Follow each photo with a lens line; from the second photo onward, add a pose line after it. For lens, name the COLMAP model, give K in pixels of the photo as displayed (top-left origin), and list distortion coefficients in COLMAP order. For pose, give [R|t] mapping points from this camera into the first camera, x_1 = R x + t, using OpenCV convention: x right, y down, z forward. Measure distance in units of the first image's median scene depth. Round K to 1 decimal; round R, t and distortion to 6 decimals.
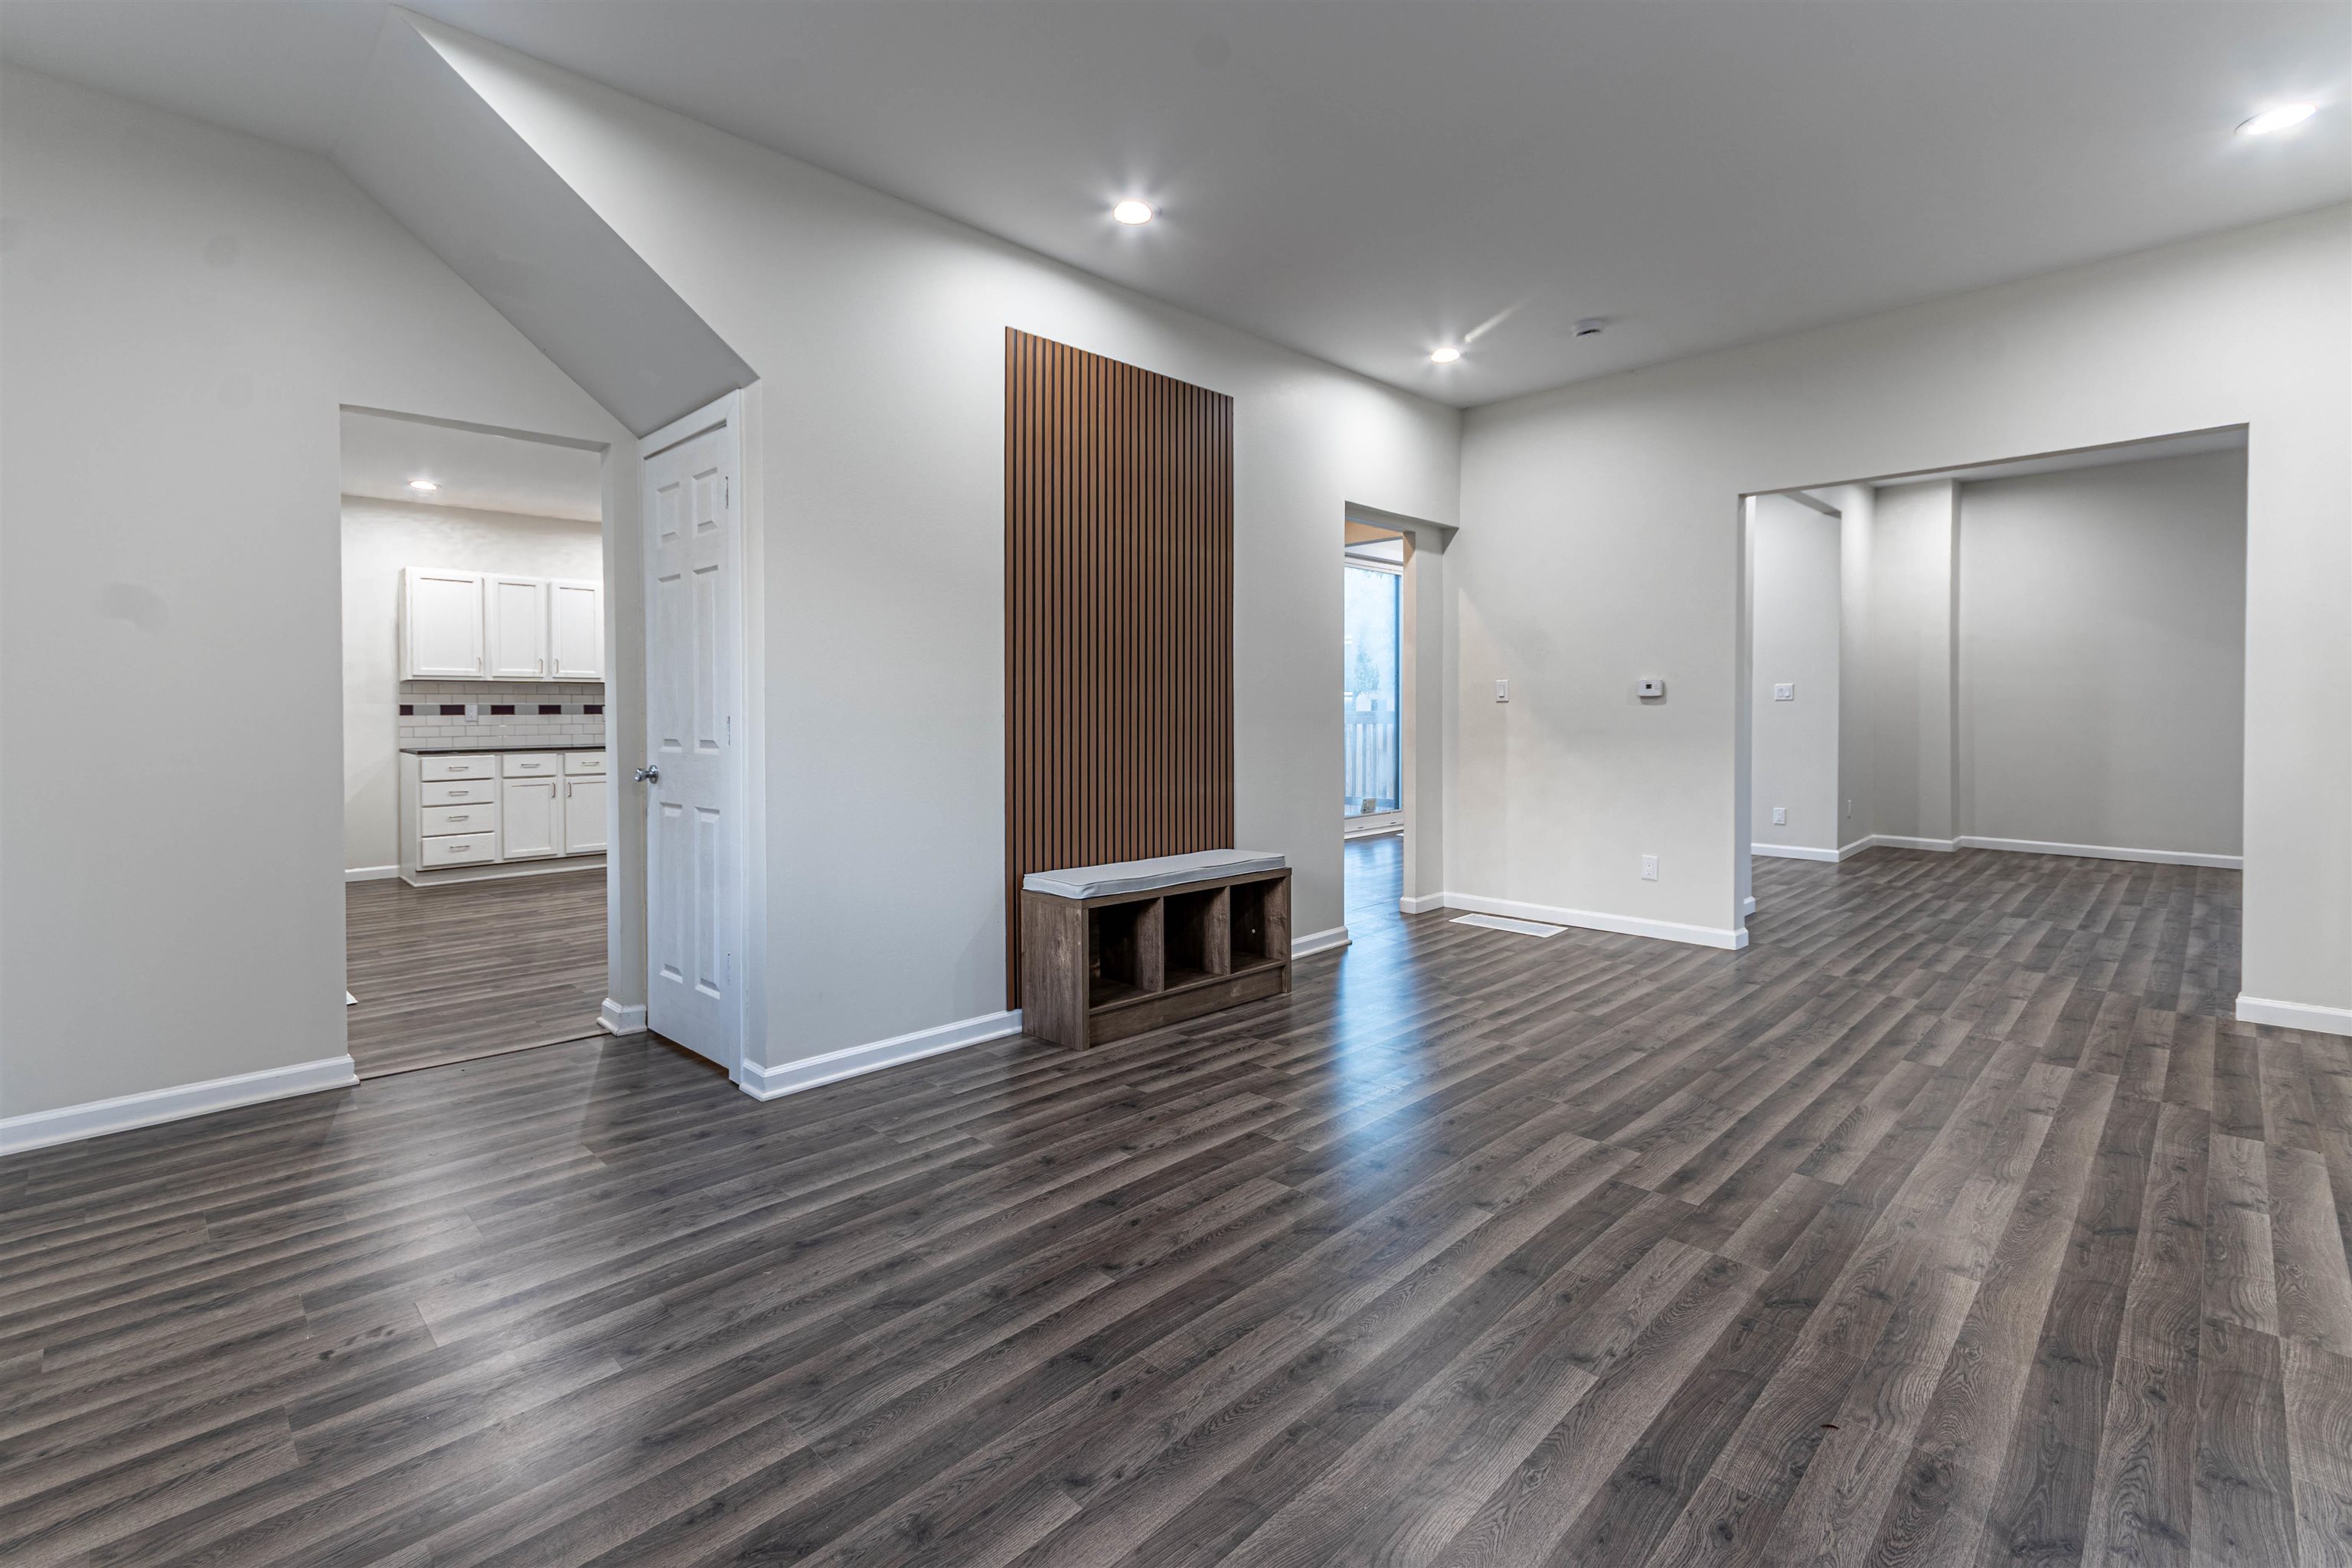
lens RADIAL K [[1056.0, 0, 1133.7], [0, 1056.0, 726.2], [0, 0, 1]] dist [0.005785, -0.002765]
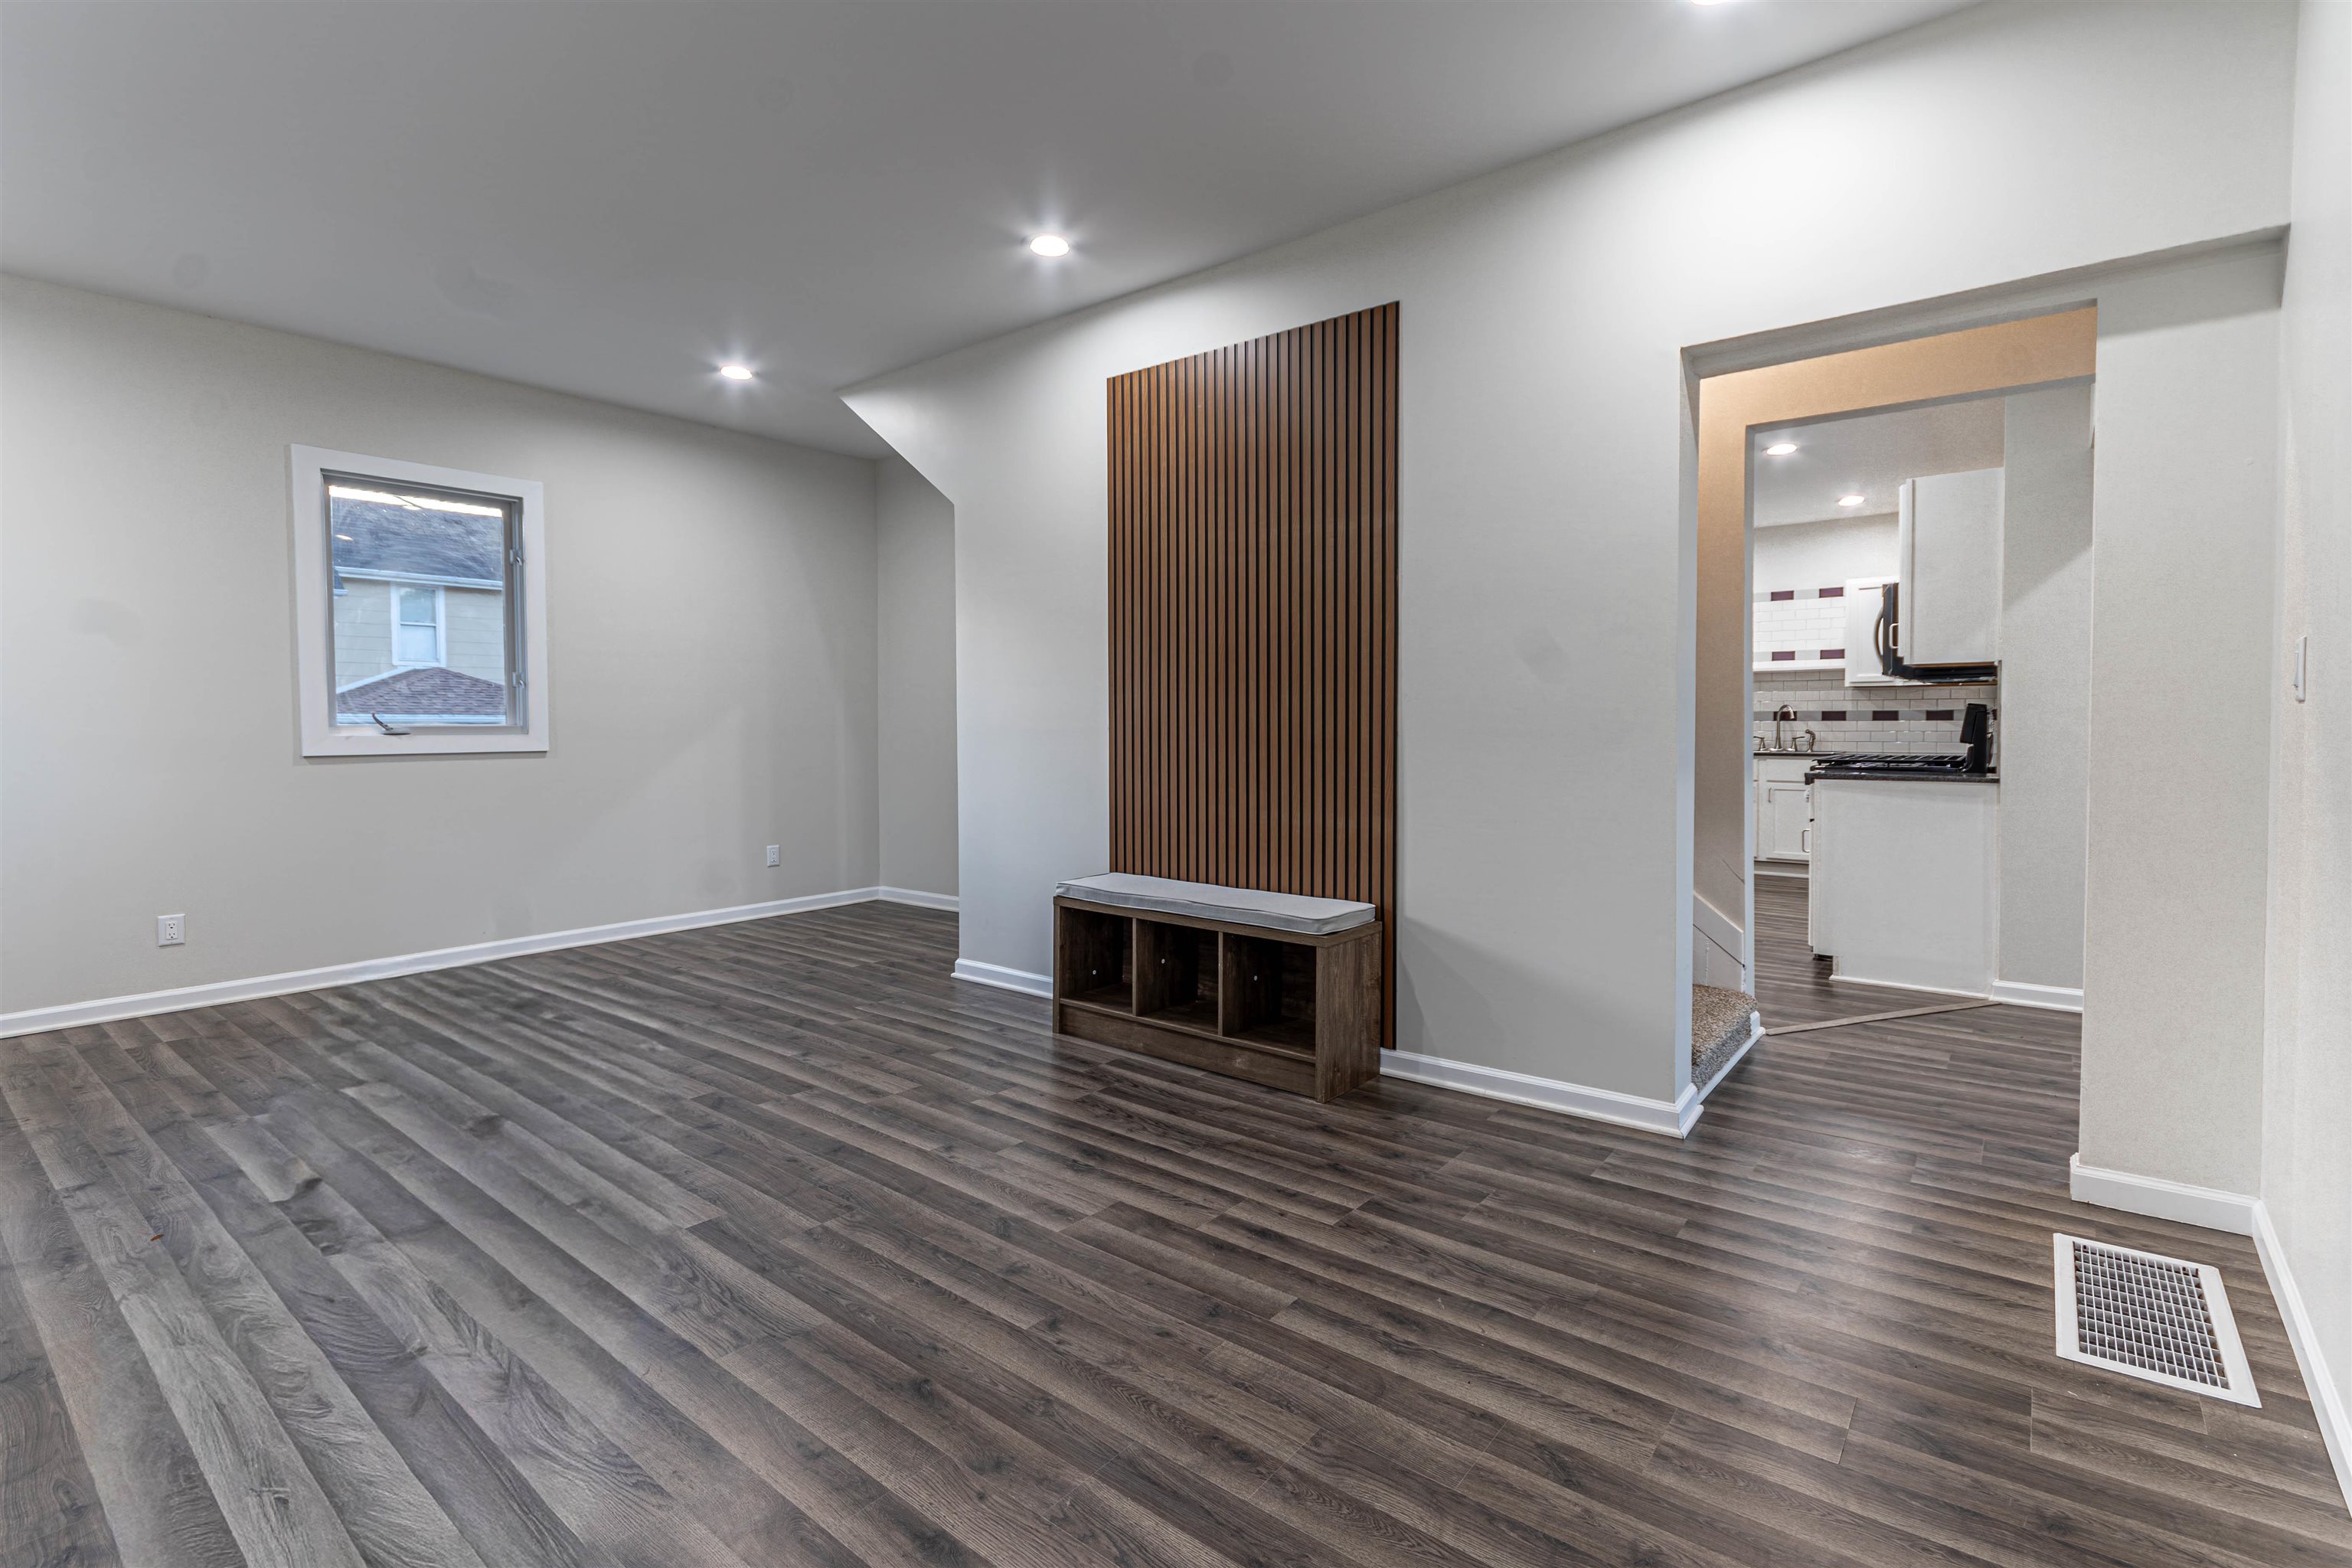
lens RADIAL K [[1056.0, 0, 1281.6], [0, 1056.0, 743.7], [0, 0, 1]] dist [0.005785, -0.002765]
pose [[0.174865, 0.025726, -0.984256, 1.125101], [-0.011940, 0.999640, 0.024007, -0.023799], [0.984520, 0.007554, 0.175110, 1.091358]]
